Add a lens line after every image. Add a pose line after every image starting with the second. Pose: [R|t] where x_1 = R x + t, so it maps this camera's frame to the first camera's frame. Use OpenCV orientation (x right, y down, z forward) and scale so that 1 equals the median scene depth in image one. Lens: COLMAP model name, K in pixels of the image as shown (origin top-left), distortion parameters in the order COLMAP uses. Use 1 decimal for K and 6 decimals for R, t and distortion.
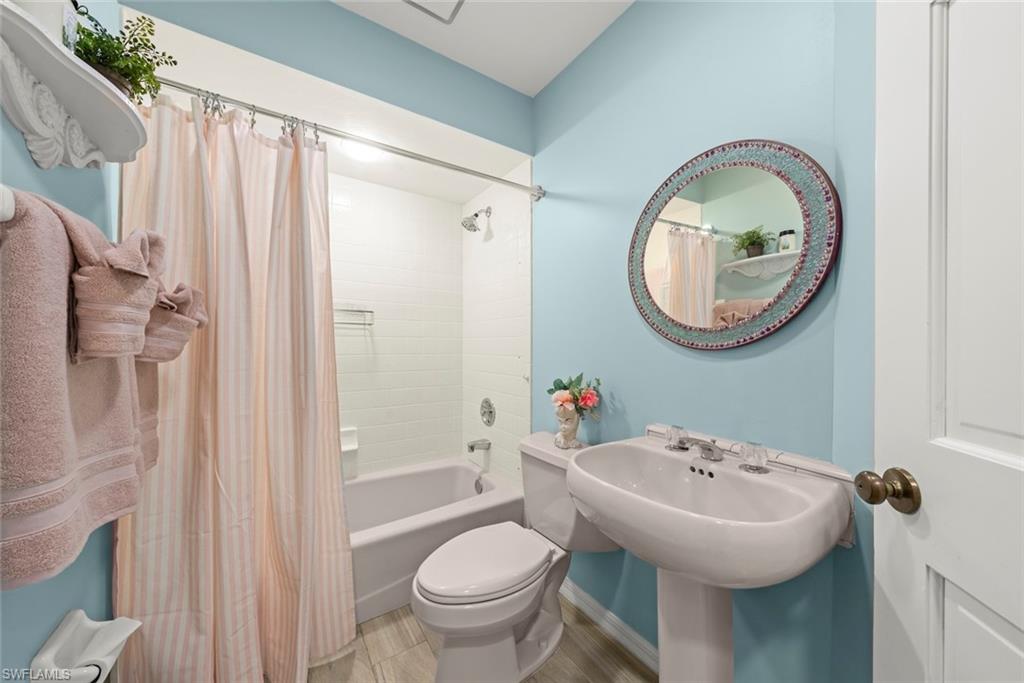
lens RADIAL K [[366.2, 0, 512.5], [0, 366.2, 344.0], [0, 0, 1]] dist [0.002001, -0.000026]
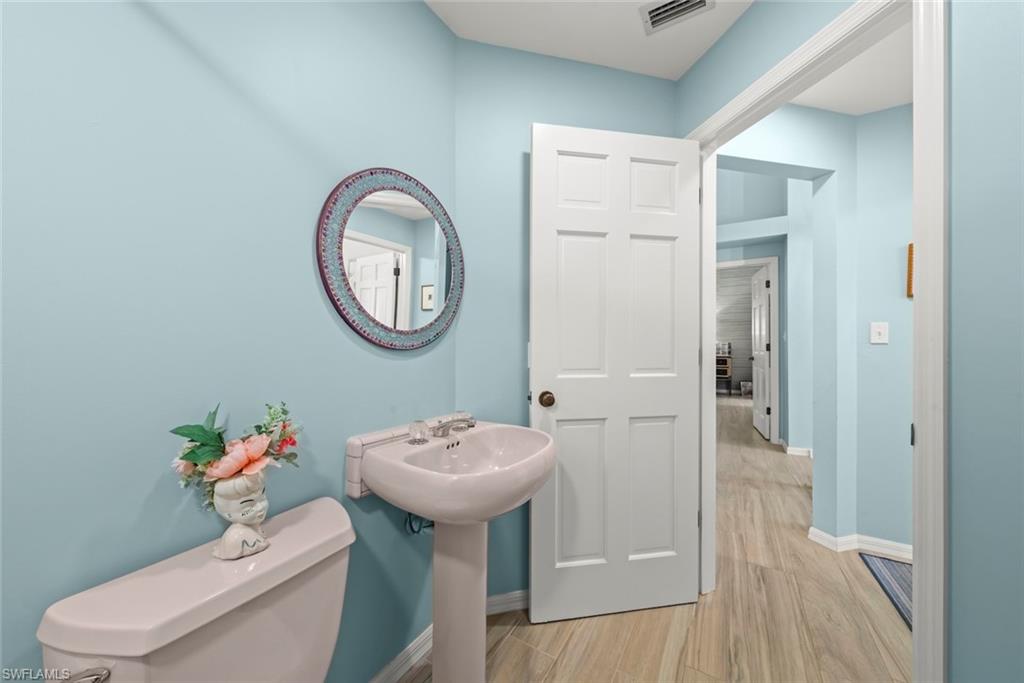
lens RADIAL K [[366.2, 0, 510.9], [0, 366.2, 337.7], [0, 0, 1]] dist [0.002001, -0.000026]
pose [[-0.432799, 0.005196, 0.901475, -0.585815], [-0.005437, 0.999950, -0.008374, -0.012227], [-0.901474, -0.008526, -0.432750, 1.115399]]
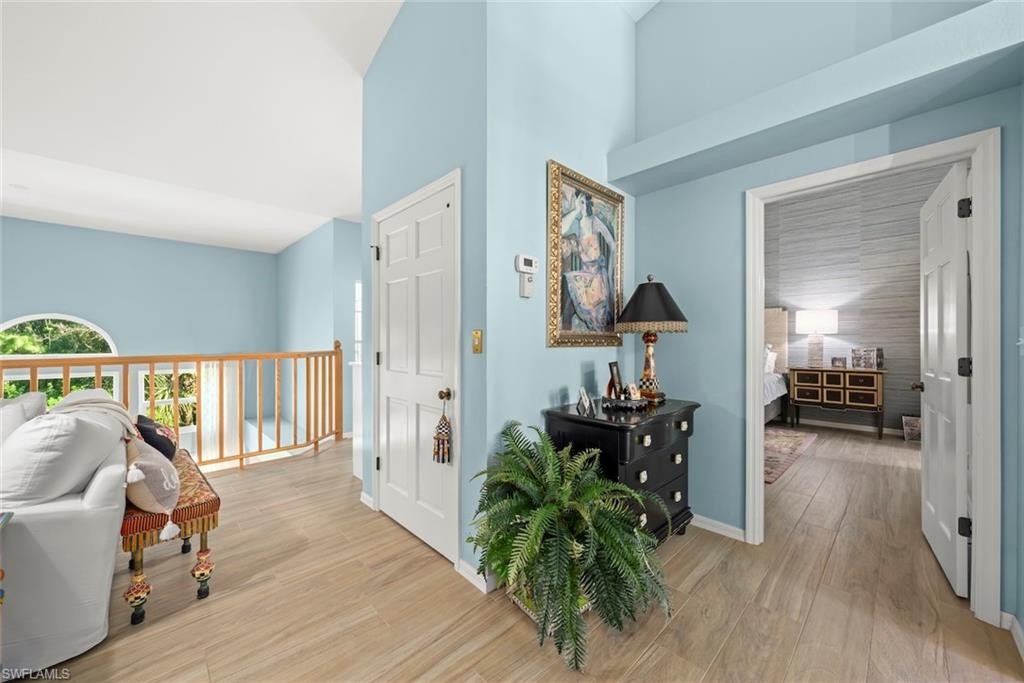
lens RADIAL K [[382.4, 0, 514.4], [0, 382.4, 338.9], [0, 0, 1]] dist [0.001866, 0.000159]
pose [[-0.197119, 0.000843, 0.980379, -0.399870], [-0.009077, 0.999955, -0.002685, -0.019488], [-0.980338, -0.009428, -0.197102, 0.787902]]
